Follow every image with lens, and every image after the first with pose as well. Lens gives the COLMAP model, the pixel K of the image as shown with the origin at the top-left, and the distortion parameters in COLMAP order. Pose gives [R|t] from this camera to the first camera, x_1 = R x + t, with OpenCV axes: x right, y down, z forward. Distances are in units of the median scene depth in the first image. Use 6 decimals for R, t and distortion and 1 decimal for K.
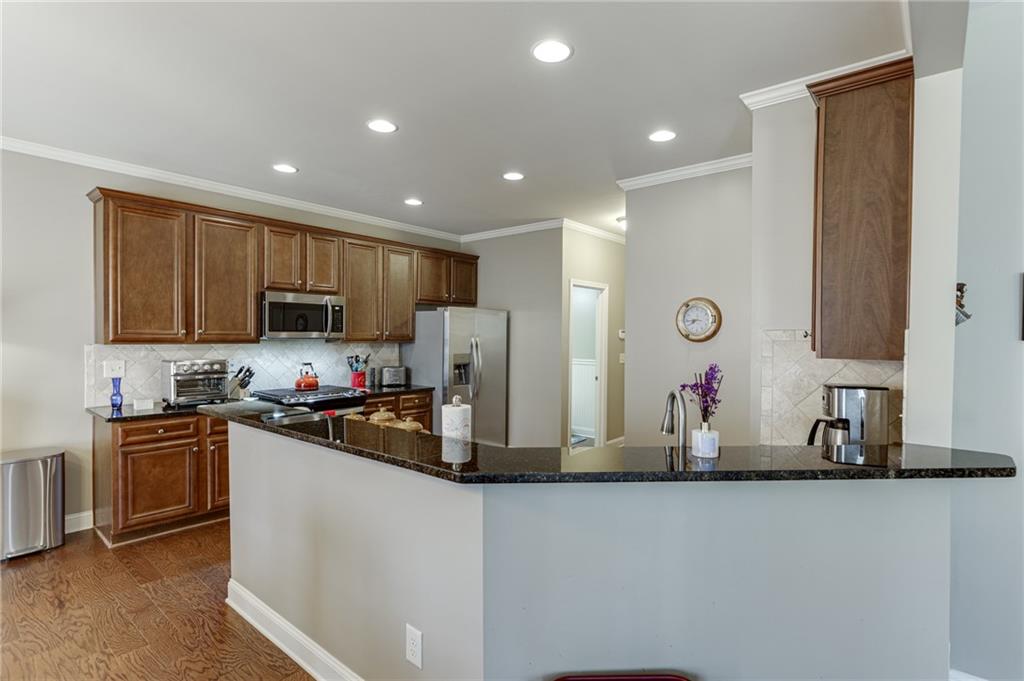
lens RADIAL K [[509.2, 0, 524.1], [0, 509.2, 342.2], [0, 0, 1]] dist [-0.001539, -0.000317]
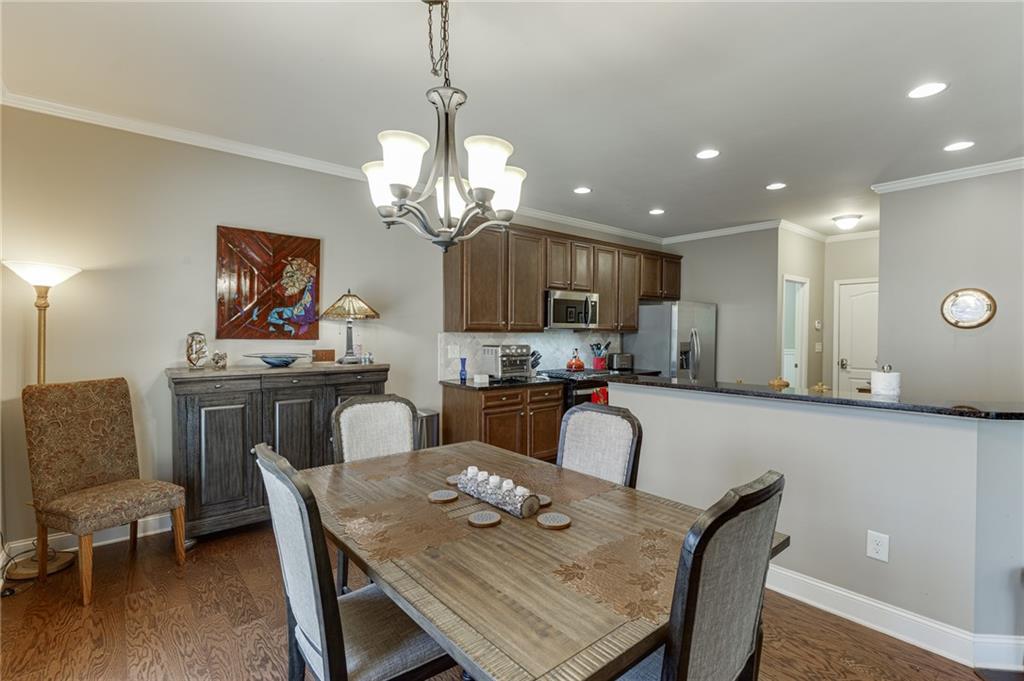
lens RADIAL K [[485.9, 0, 522.7], [0, 485.9, 337.4], [0, 0, 1]] dist [0.001612, -0.000296]
pose [[0.985019, -0.001878, -0.172433, -0.352749], [0.001948, 0.999998, 0.000237, 0.013783], [0.172432, -0.000569, 0.985021, -0.167131]]
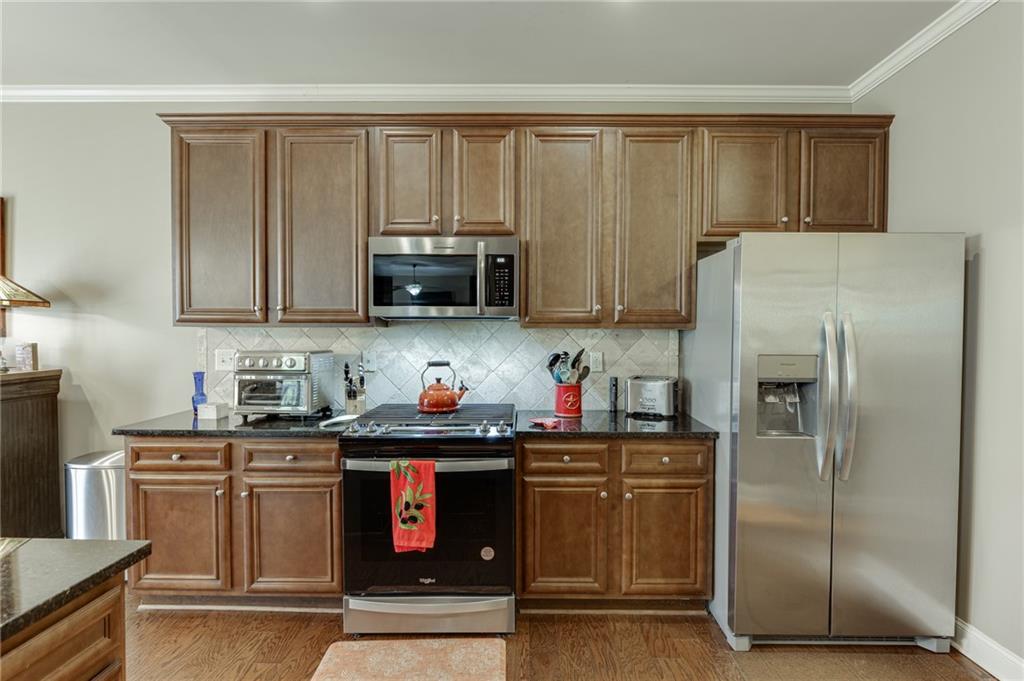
lens RADIAL K [[518.0, 0, 515.2], [0, 518.0, 346.2], [0, 0, 1]] dist [-0.000579, -0.001432]
pose [[0.628334, 0.013110, -0.777833, 0.061690], [-0.007621, 0.999914, 0.010697, 0.016920], [0.777907, -0.000793, 0.628379, 0.717758]]
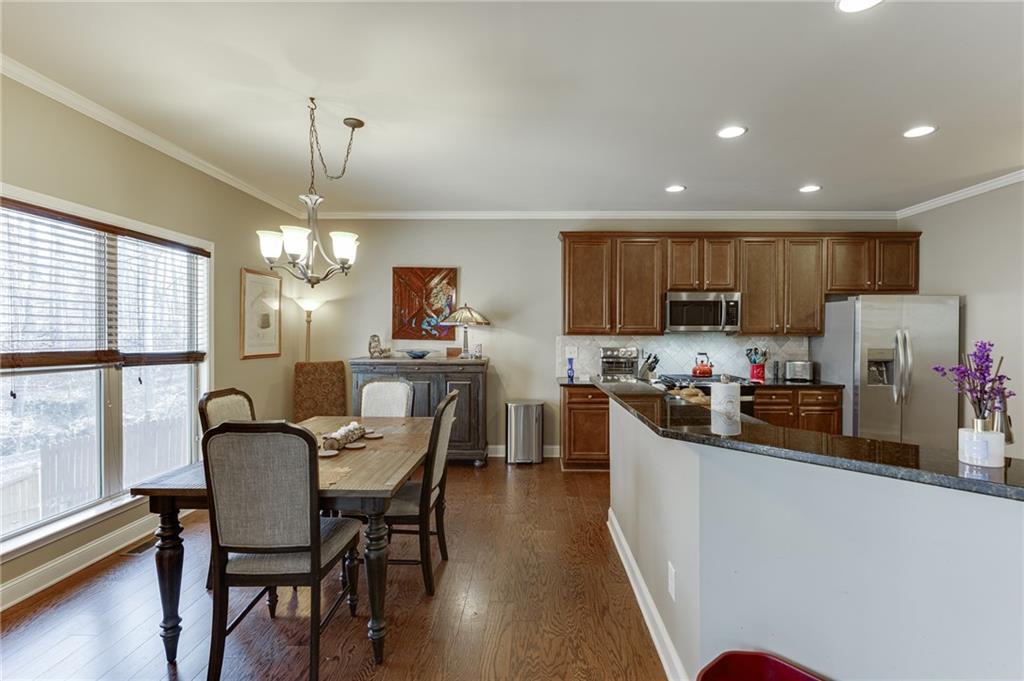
lens RADIAL K [[485.9, 0, 522.7], [0, 485.9, 337.4], [0, 0, 1]] dist [0.001612, -0.000296]
pose [[0.623986, -0.000599, -0.781435, 0.173001], [-0.006998, 0.999955, -0.006354, 0.015972], [0.781404, 0.009434, 0.623954, 0.008794]]
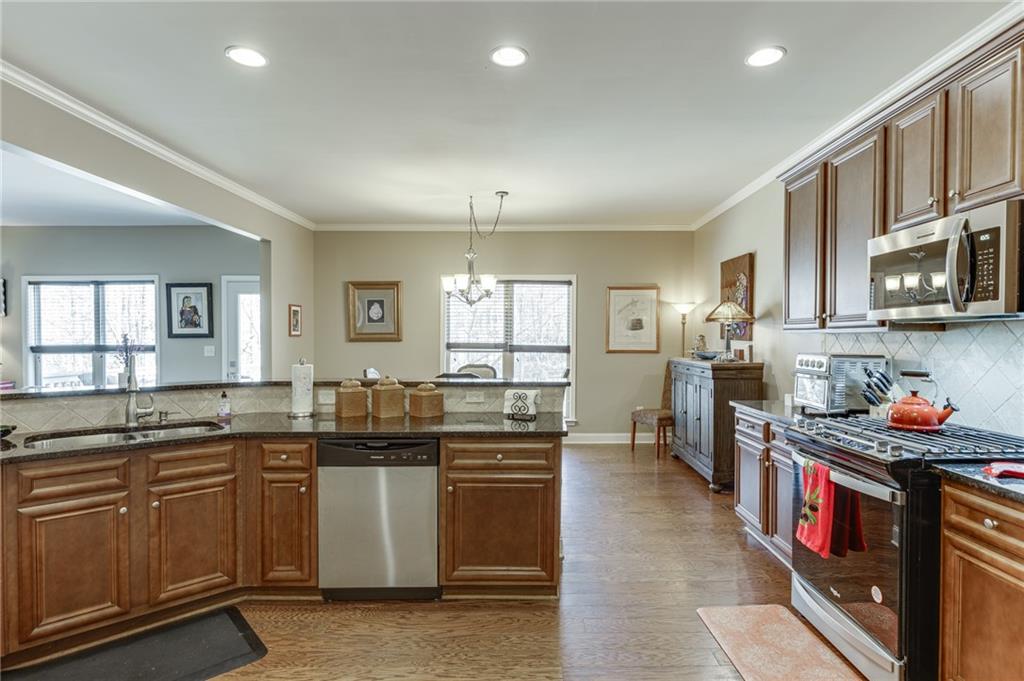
lens RADIAL K [[524.6, 0, 532.1], [0, 524.6, 347.2], [0, 0, 1]] dist [-0.001458, -0.001087]
pose [[-0.767082, 0.004645, -0.641532, 0.154782], [-0.012791, 0.999664, 0.022531, 0.011687], [0.641422, 0.025489, -0.766765, 1.152518]]
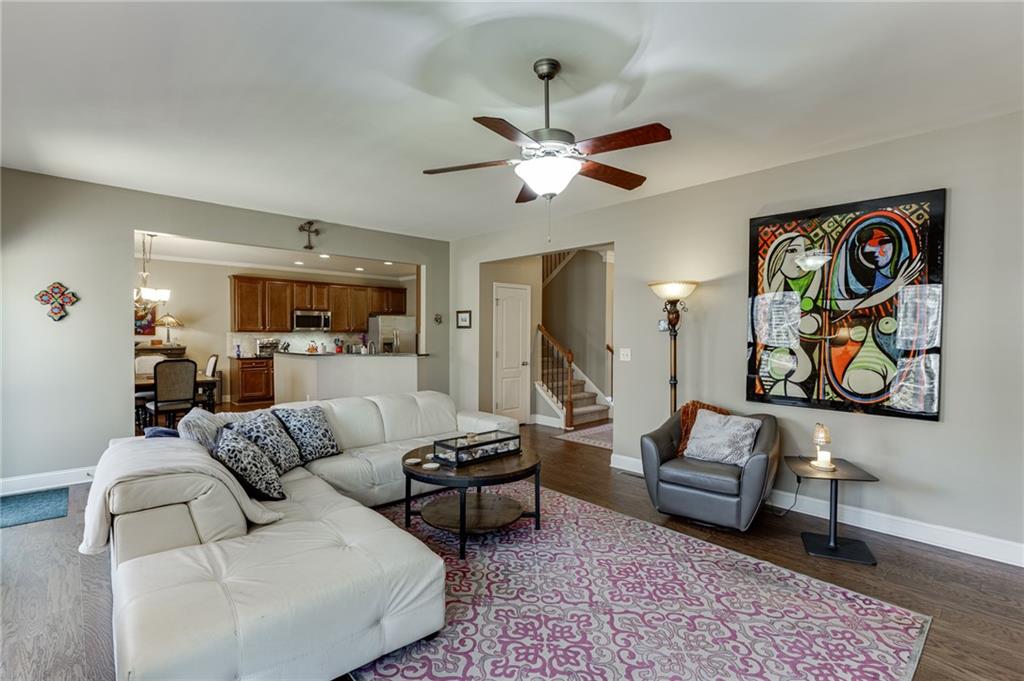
lens RADIAL K [[486.5, 0, 522.9], [0, 486.5, 344.5], [0, 0, 1]] dist [-0.000589, -0.000281]
pose [[0.993227, 0.001402, -0.116185, 0.791991], [-0.000061, 0.999933, 0.011539, 0.031177], [0.116193, -0.011453, 0.993161, -1.103005]]
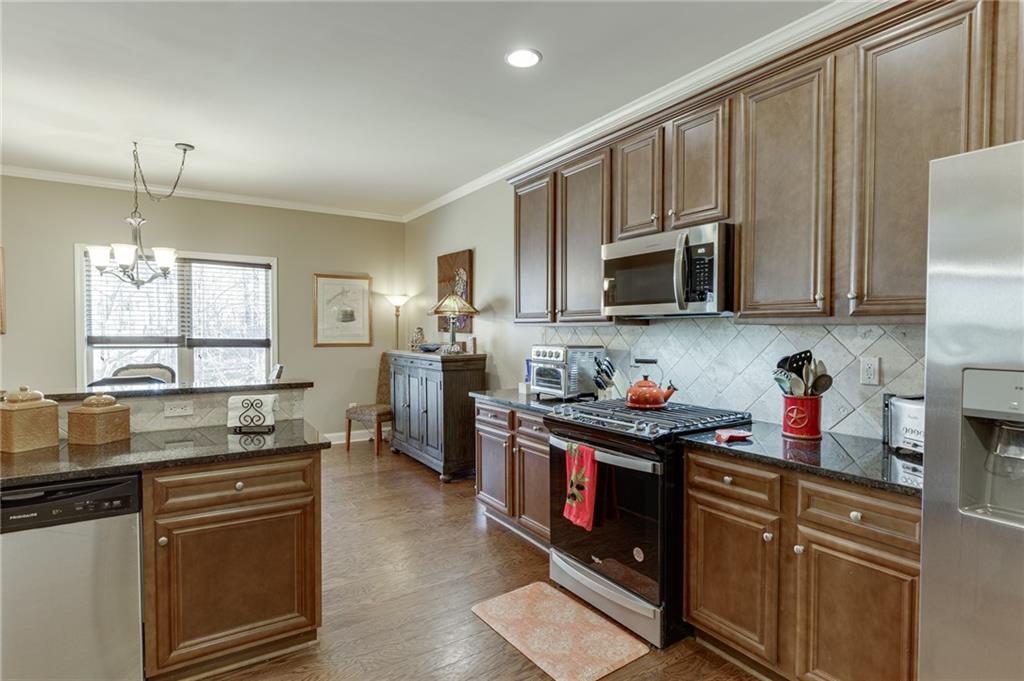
lens RADIAL K [[518.0, 0, 515.2], [0, 518.0, 346.2], [0, 0, 1]] dist [-0.000579, -0.001432]
pose [[-0.295544, 0.021830, -0.955080, 0.159198], [-0.015336, 0.999502, 0.027590, 0.012711], [0.955206, 0.022801, -0.295062, 1.038130]]
